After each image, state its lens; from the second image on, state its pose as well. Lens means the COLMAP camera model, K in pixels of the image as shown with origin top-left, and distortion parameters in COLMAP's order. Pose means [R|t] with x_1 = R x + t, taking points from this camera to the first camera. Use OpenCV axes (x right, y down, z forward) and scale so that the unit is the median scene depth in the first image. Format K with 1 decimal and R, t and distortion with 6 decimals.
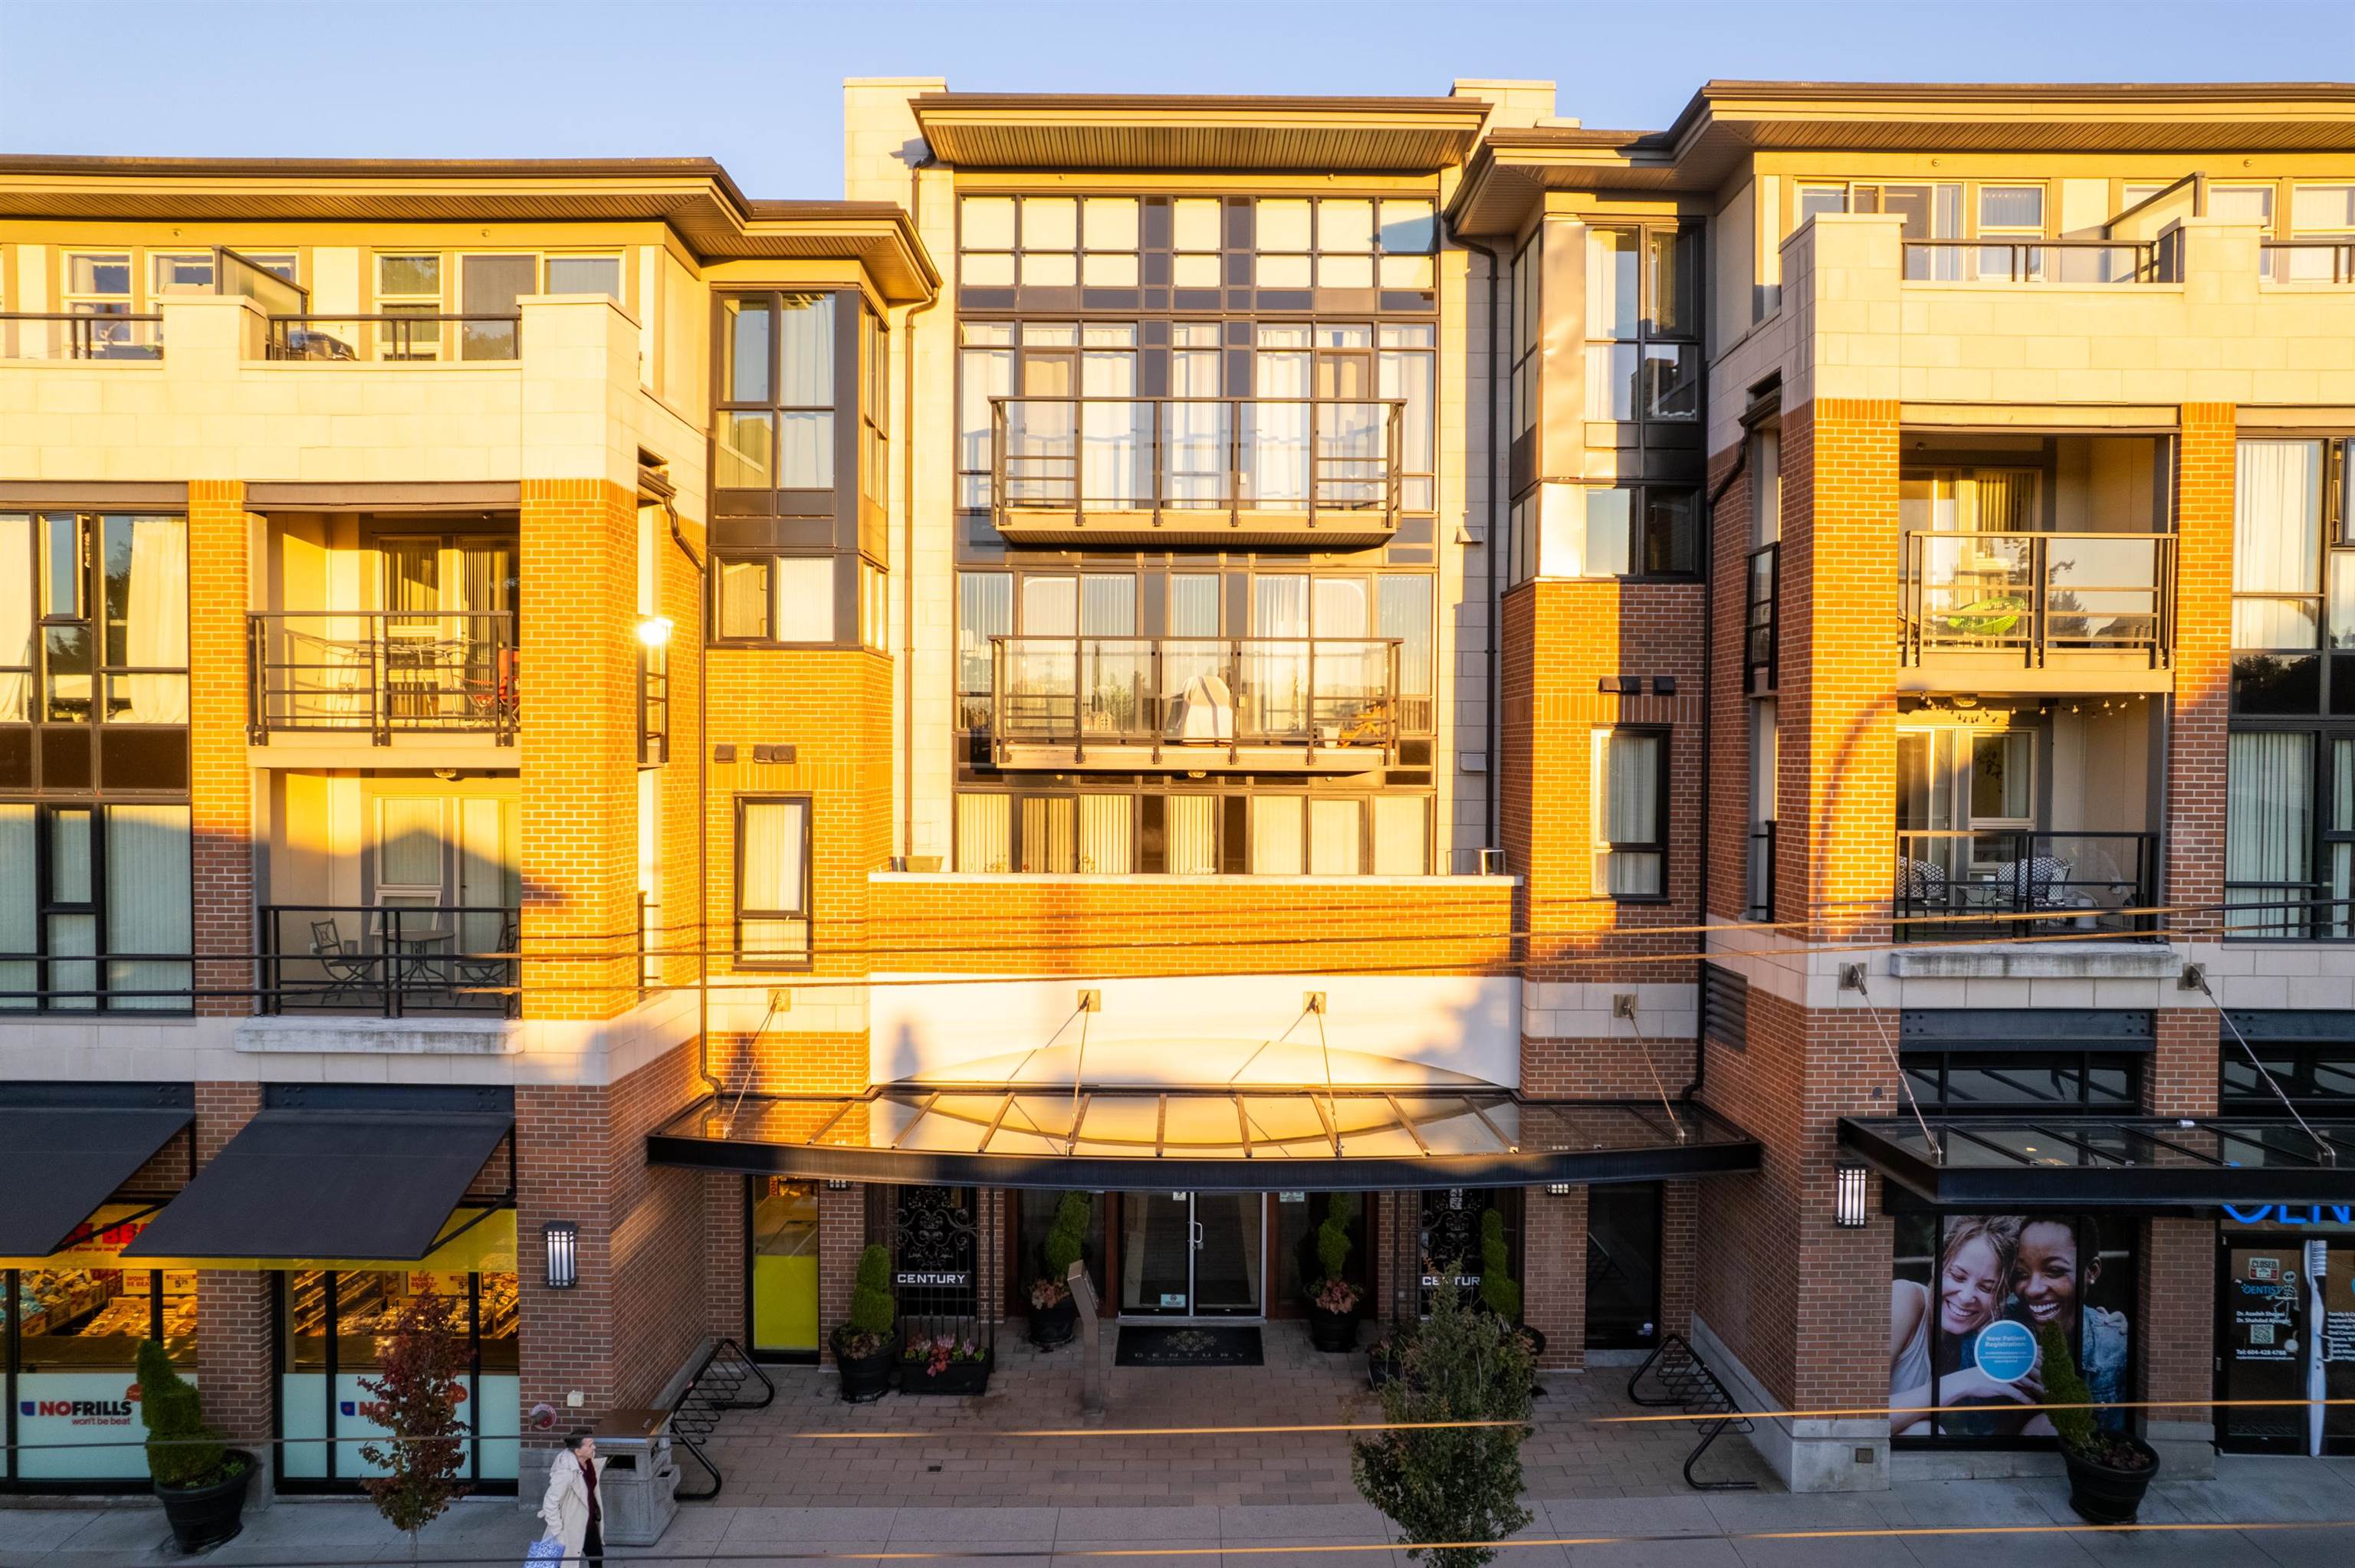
lens RADIAL K [[1505.8, 0, 1177.5], [0, 1505.8, 784.0], [0, 0, 1]] dist [-0.078323, 0.069415]
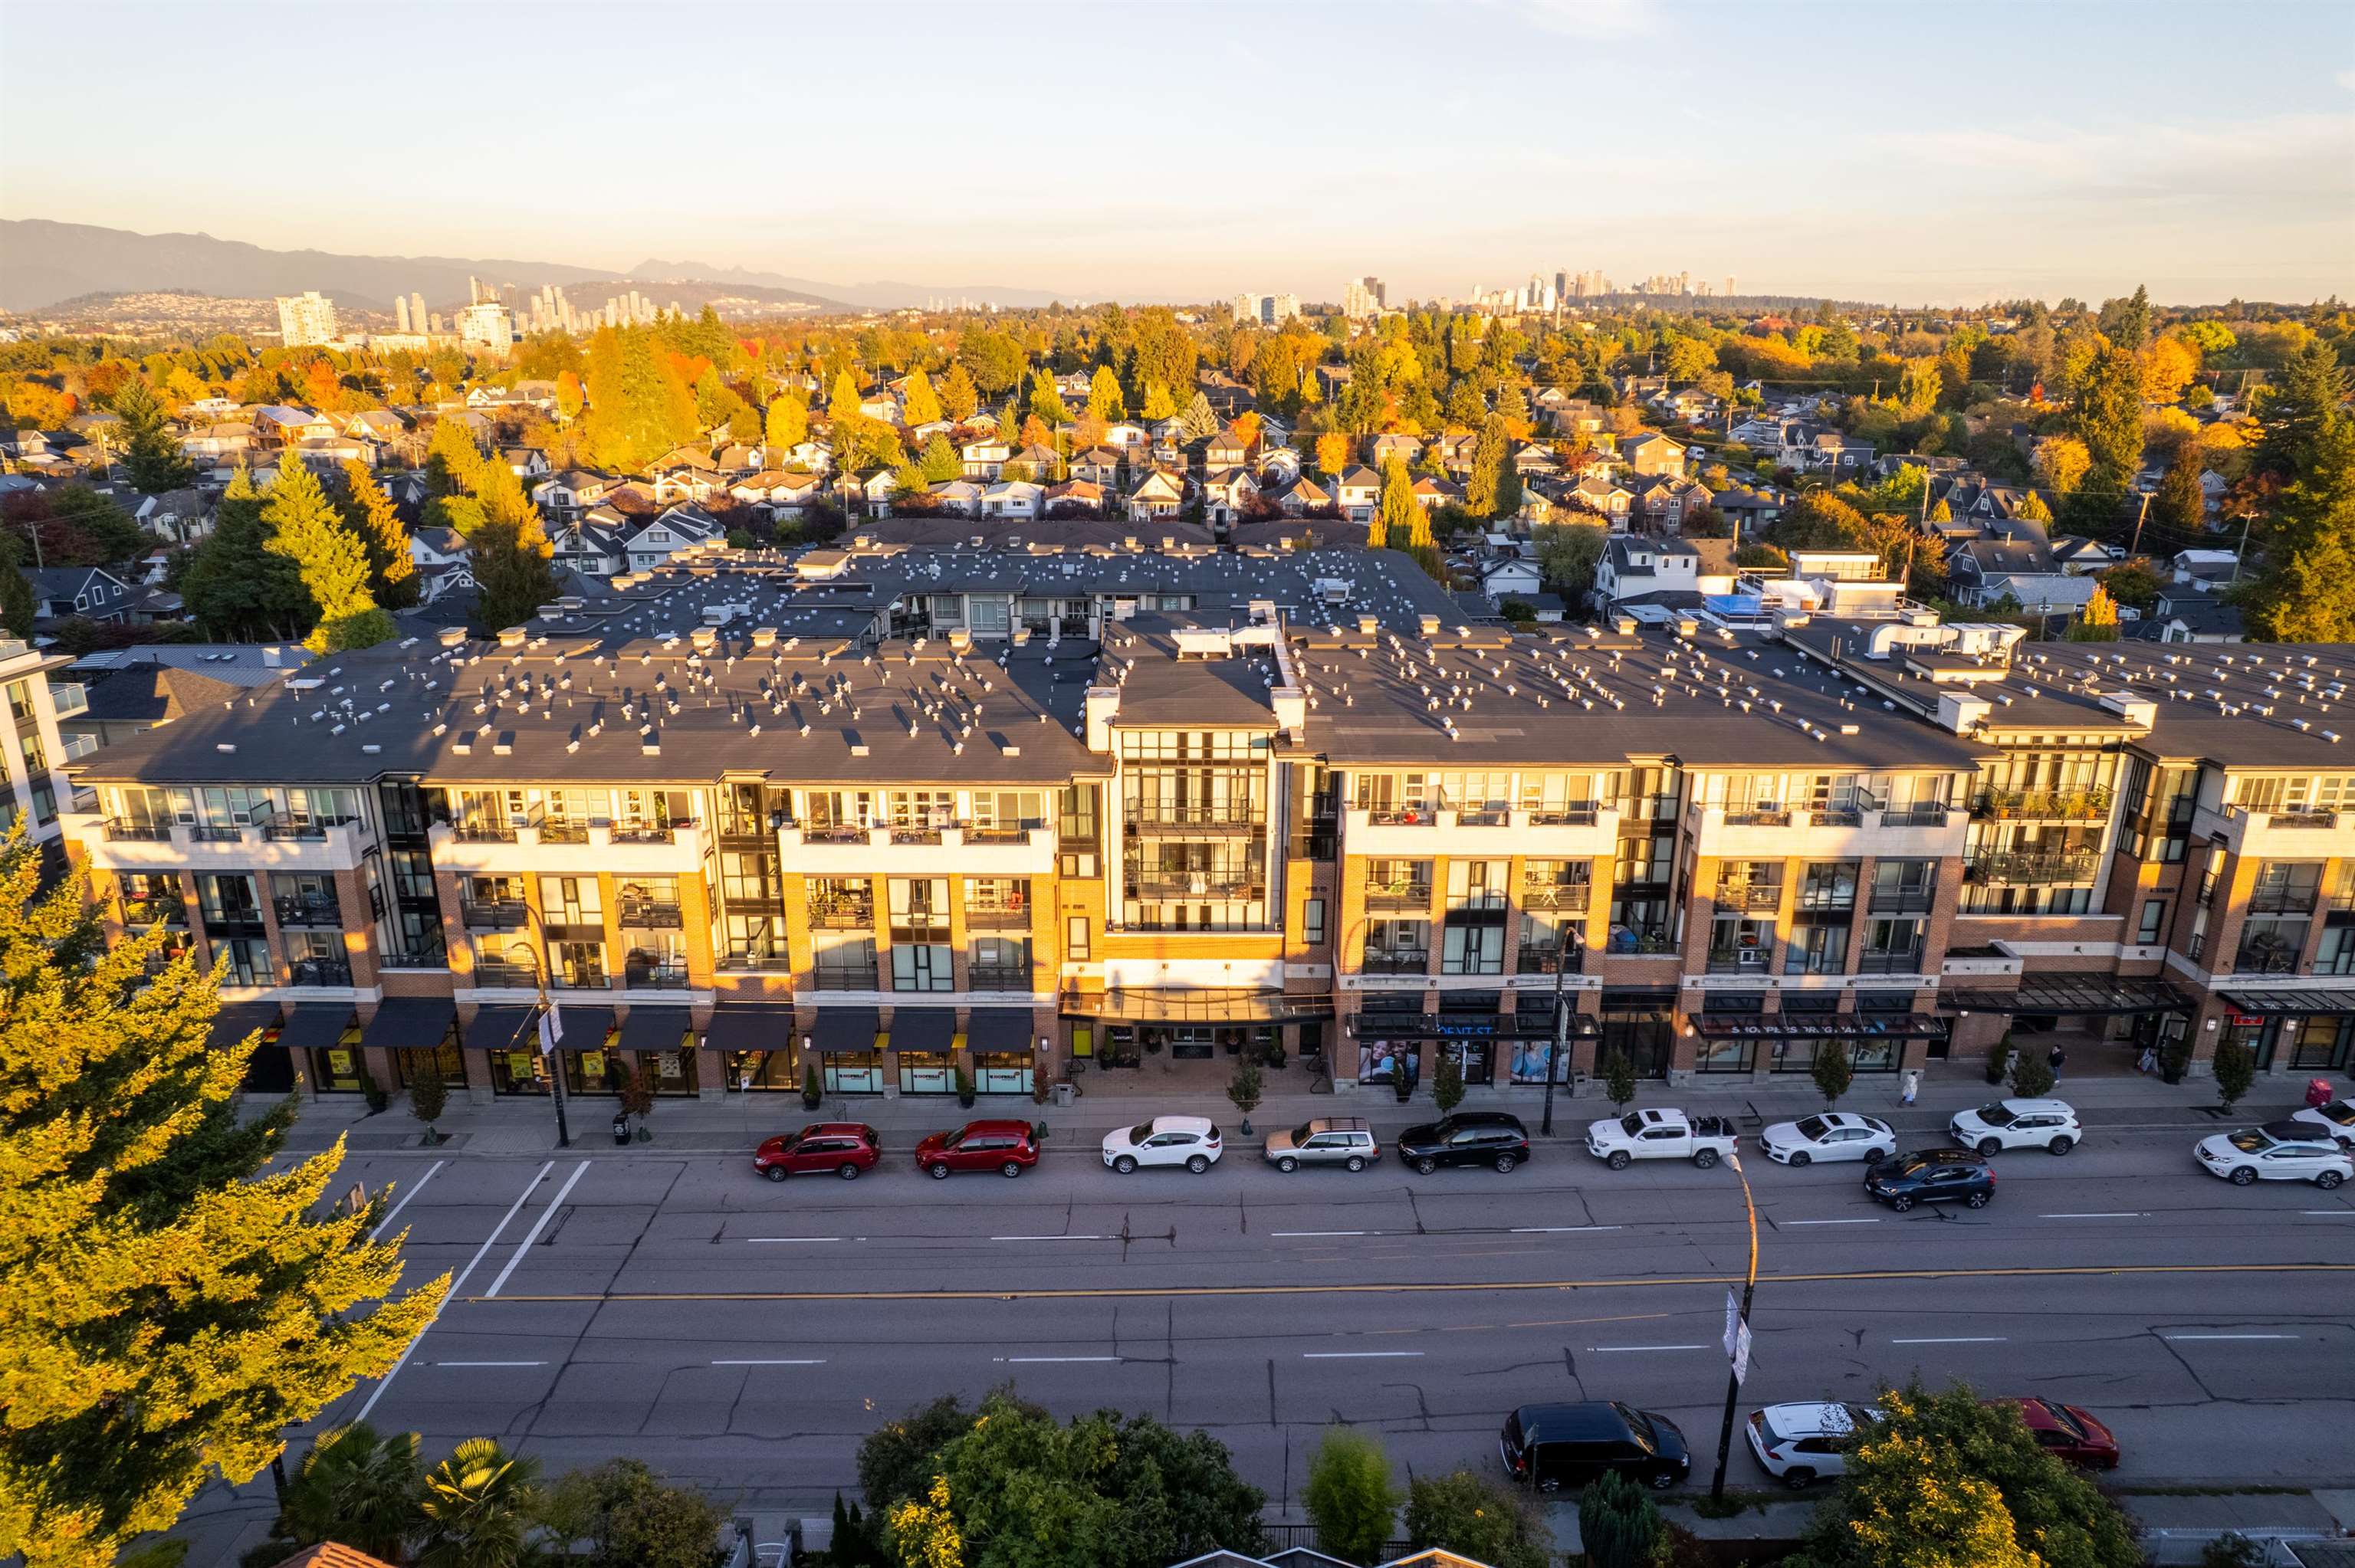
lens RADIAL K [[1466.0, 0, 1177.5], [0, 1466.0, 784.0], [0, 0, 1]] dist [-0.045276, 0.000383]
pose [[0.999972, -0.003461, -0.006627, -0.004830], [0.005181, 0.959868, 0.280404, -1.323197], [0.005391, -0.280431, 0.959859, -2.370757]]
